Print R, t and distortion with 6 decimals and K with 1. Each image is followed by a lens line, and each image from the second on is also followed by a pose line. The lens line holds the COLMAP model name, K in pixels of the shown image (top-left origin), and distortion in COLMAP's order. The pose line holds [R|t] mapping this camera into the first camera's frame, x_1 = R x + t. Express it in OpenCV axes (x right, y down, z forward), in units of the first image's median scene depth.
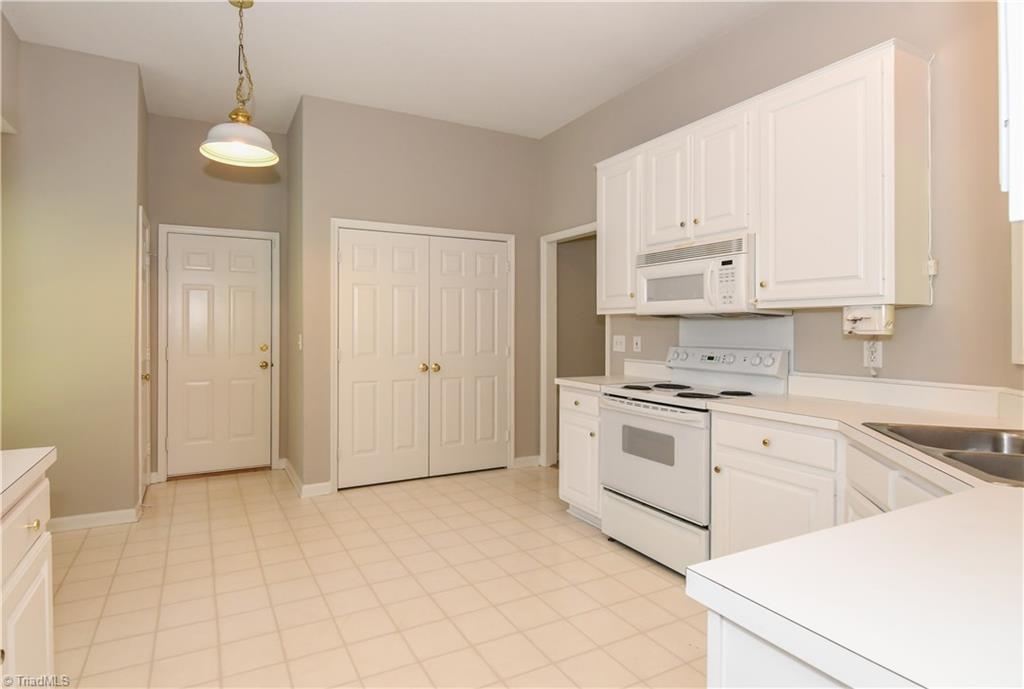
lens RADIAL K [[565.3, 0, 511.4], [0, 565.3, 329.1], [0, 0, 1]] dist [0.000076, 0.000044]
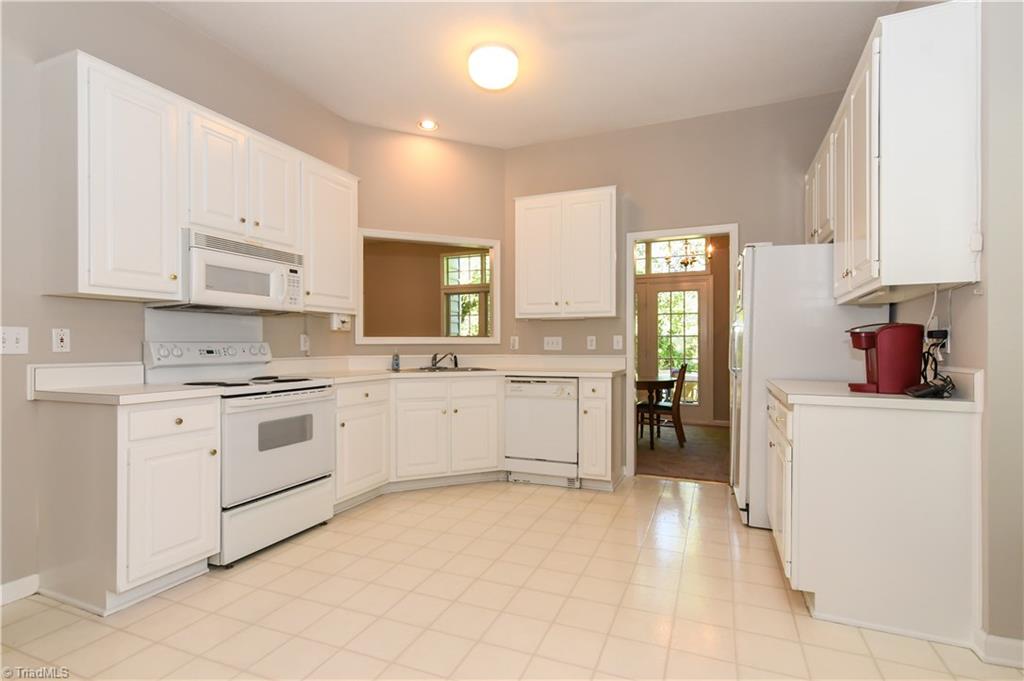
lens RADIAL K [[496.0, 0, 512.0], [0, 496.0, 340.5], [0, 0, 1]] dist [0.000386, -0.000276]
pose [[-0.627207, 0.001099, 0.778852, -0.707825], [-0.001302, 0.999996, -0.002460, 0.034376], [-0.778852, -0.002557, -0.627203, 1.196412]]
